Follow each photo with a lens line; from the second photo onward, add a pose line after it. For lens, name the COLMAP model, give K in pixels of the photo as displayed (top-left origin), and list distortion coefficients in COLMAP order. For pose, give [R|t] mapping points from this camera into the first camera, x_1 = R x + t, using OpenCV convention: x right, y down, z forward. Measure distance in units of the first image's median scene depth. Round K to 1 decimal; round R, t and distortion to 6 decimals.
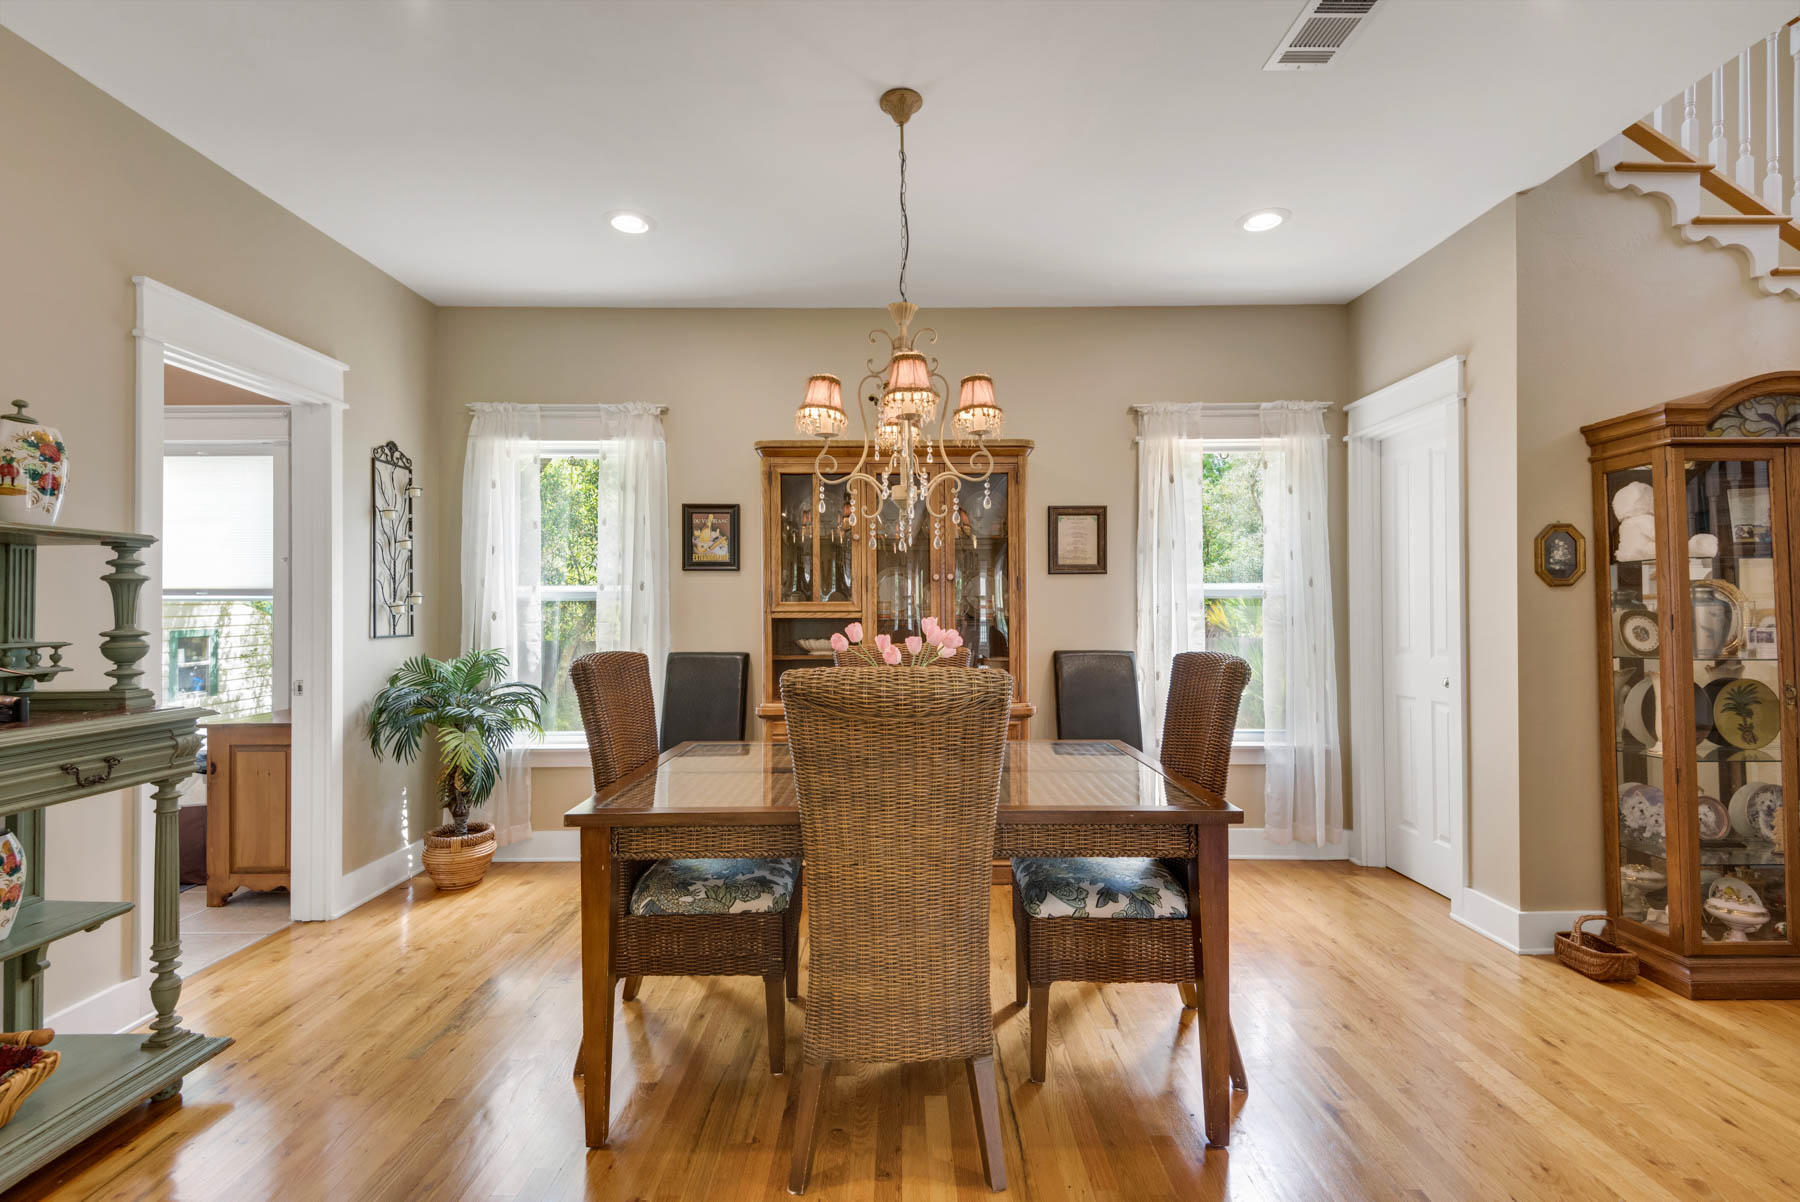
lens RADIAL K [[821.1, 0, 898.3], [0, 821.1, 599.3], [0, 0, 1]] dist [0.022047, -0.008559]
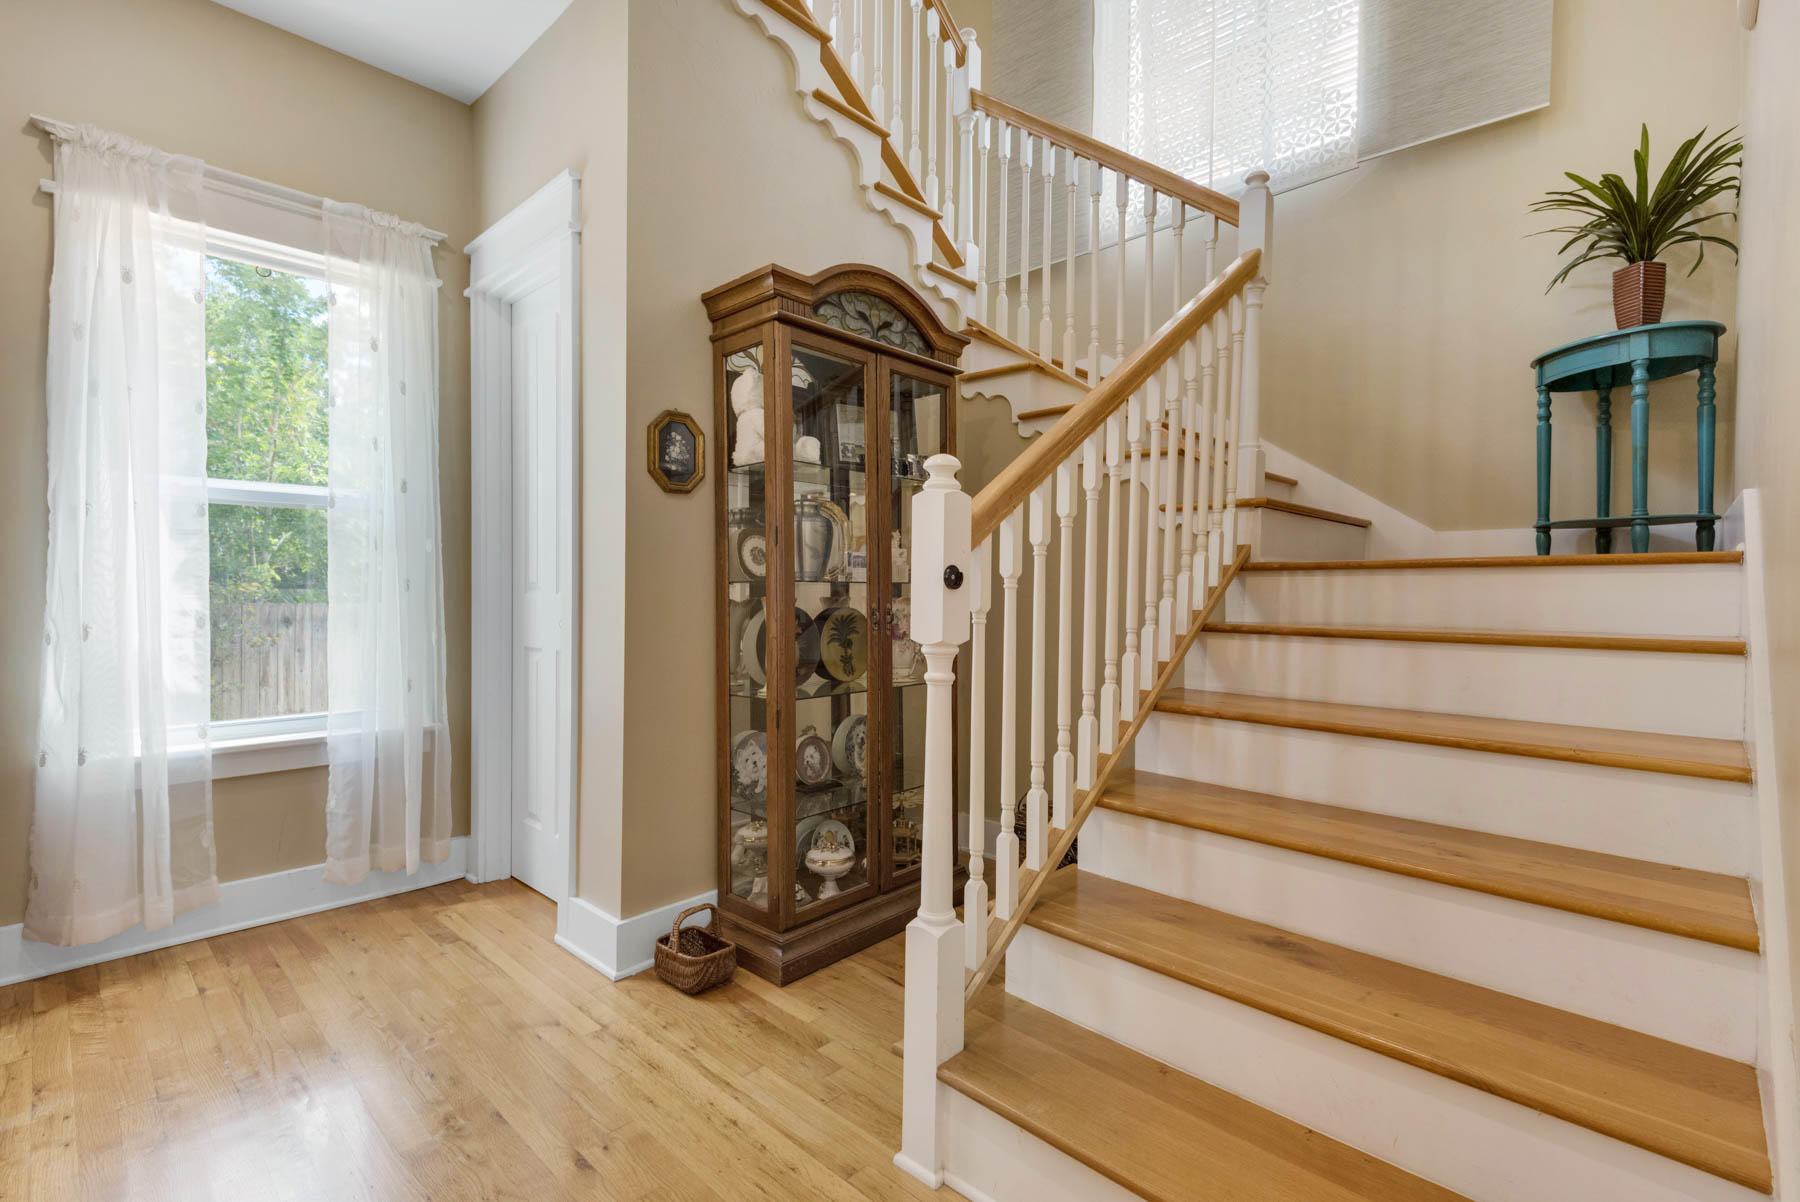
lens RADIAL K [[821.1, 0, 903.3], [0, 821.1, 606.1], [0, 0, 1]] dist [0.022047, -0.008559]
pose [[0.688024, -0.008352, 0.725640, 0.384472], [-0.019760, 0.999347, 0.030238, 0.064310], [-0.725419, -0.035143, 0.687410, 0.311368]]
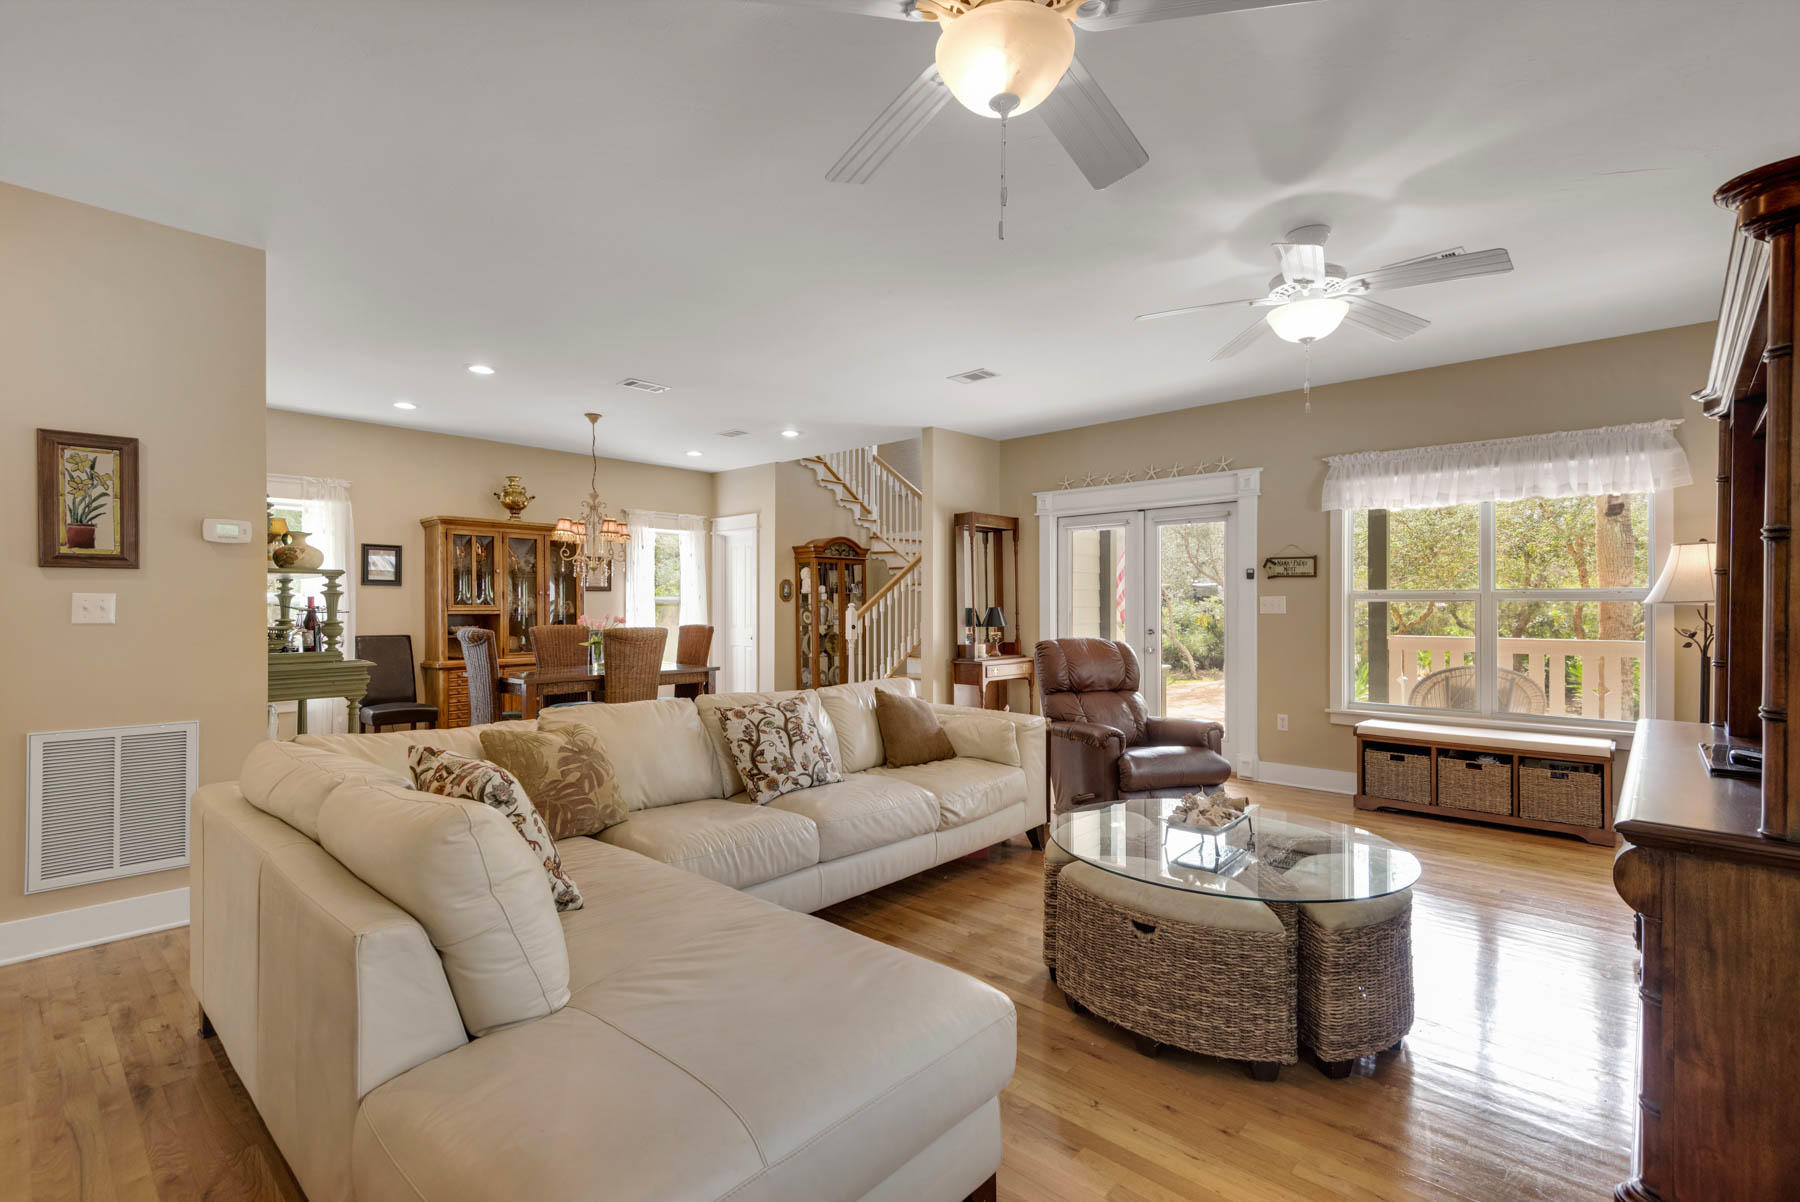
lens RADIAL K [[821.1, 0, 895.1], [0, 821.1, 611.4], [0, 0, 1]] dist [0.022047, -0.008559]
pose [[0.678303, -0.002486, 0.734778, -1.043660], [-0.009902, 0.999873, 0.012524, -0.020521], [-0.734716, -0.015771, 0.678192, -1.213390]]
